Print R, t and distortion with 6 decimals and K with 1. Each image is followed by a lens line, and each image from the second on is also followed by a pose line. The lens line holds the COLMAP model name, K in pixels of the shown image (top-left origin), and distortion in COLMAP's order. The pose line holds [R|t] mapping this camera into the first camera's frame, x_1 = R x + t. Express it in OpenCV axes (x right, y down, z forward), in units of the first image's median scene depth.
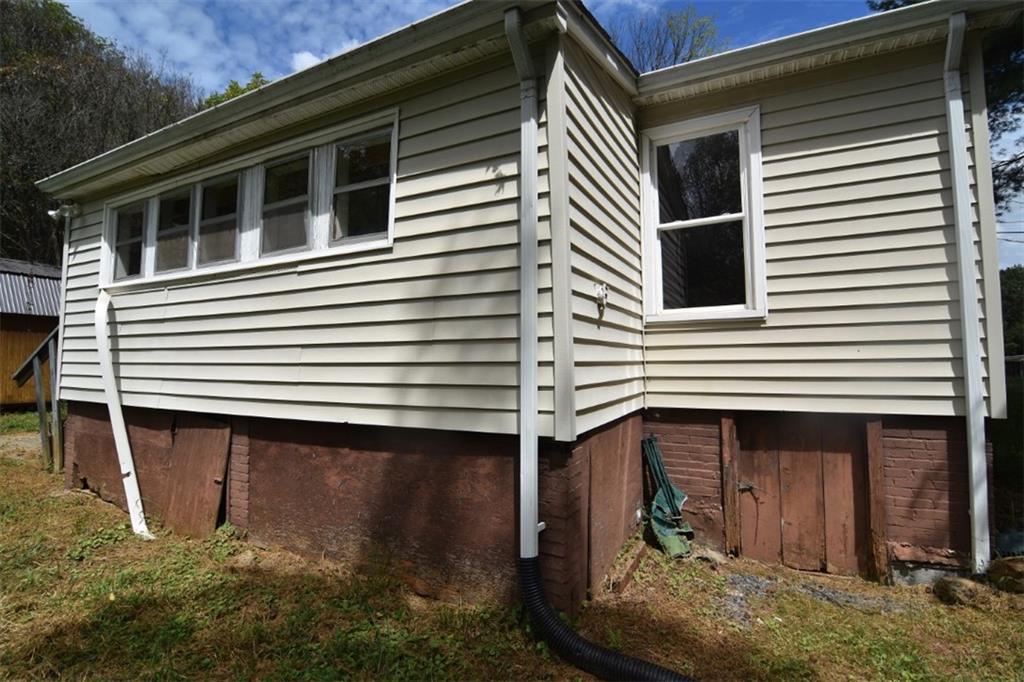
lens RADIAL K [[490.8, 0, 520.2], [0, 490.8, 333.5], [0, 0, 1]] dist [-0.010635, -0.008610]
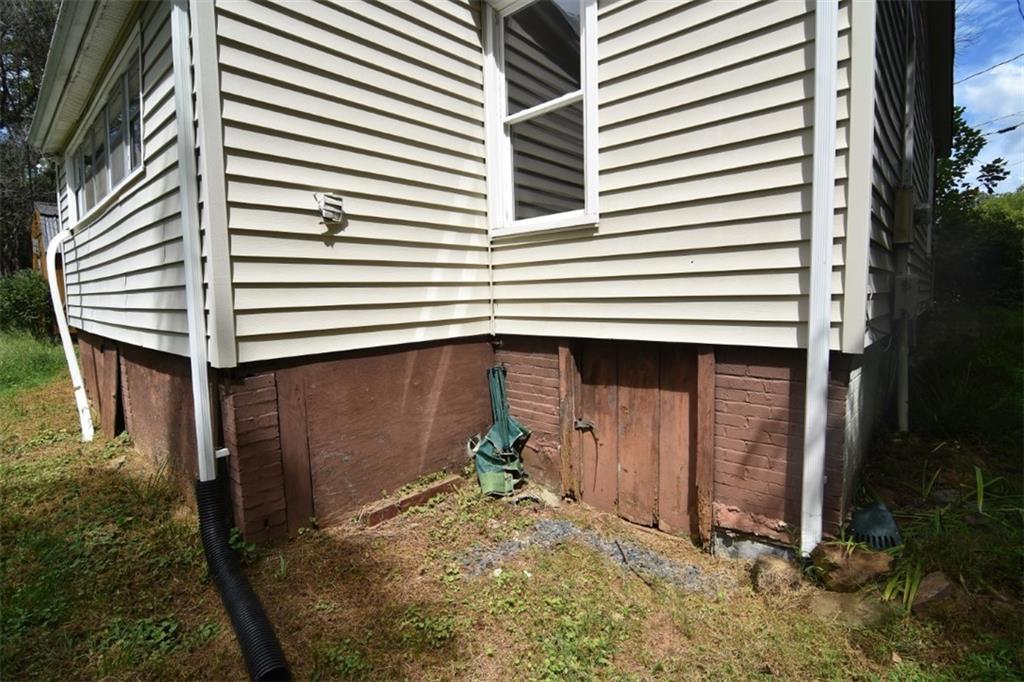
lens RADIAL K [[490.8, 0, 513.9], [0, 490.8, 333.6], [0, 0, 1]] dist [-0.010635, -0.008610]
pose [[0.966511, 0.004984, -0.256577, 0.590347], [0.032966, 0.989116, 0.143395, 0.026198], [0.254499, -0.147051, 0.955828, 0.173213]]
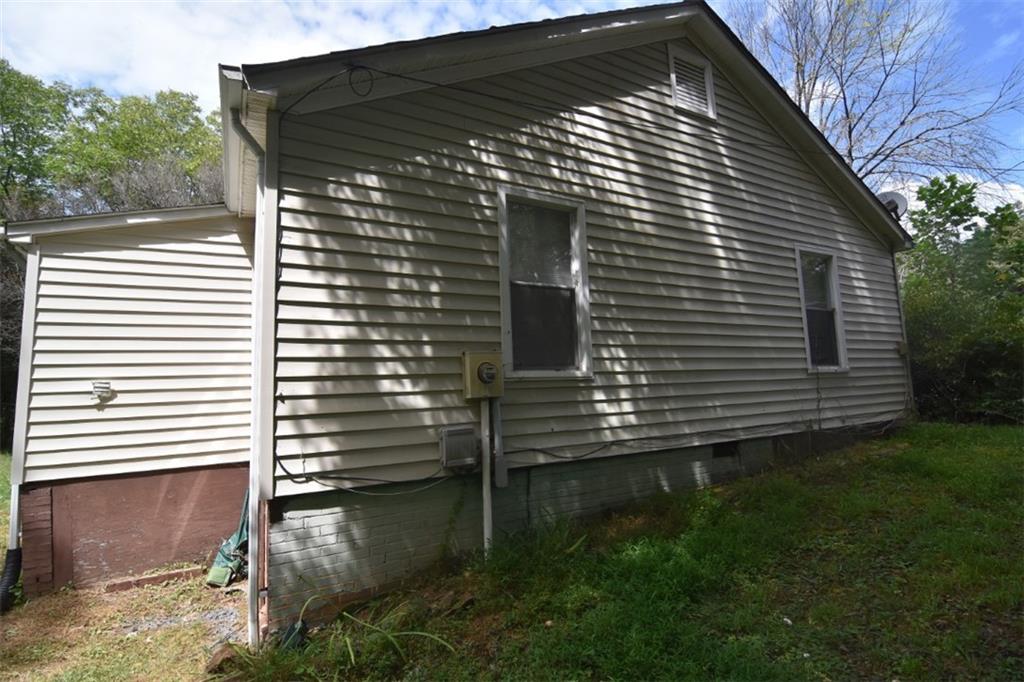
lens RADIAL K [[490.8, 0, 513.2], [0, 490.8, 335.8], [0, 0, 1]] dist [-0.010635, -0.008610]
pose [[0.830400, -0.092316, -0.549466, 1.688748], [0.074487, 0.995720, -0.054720, -0.051710], [0.552166, 0.004511, 0.833722, 0.379228]]
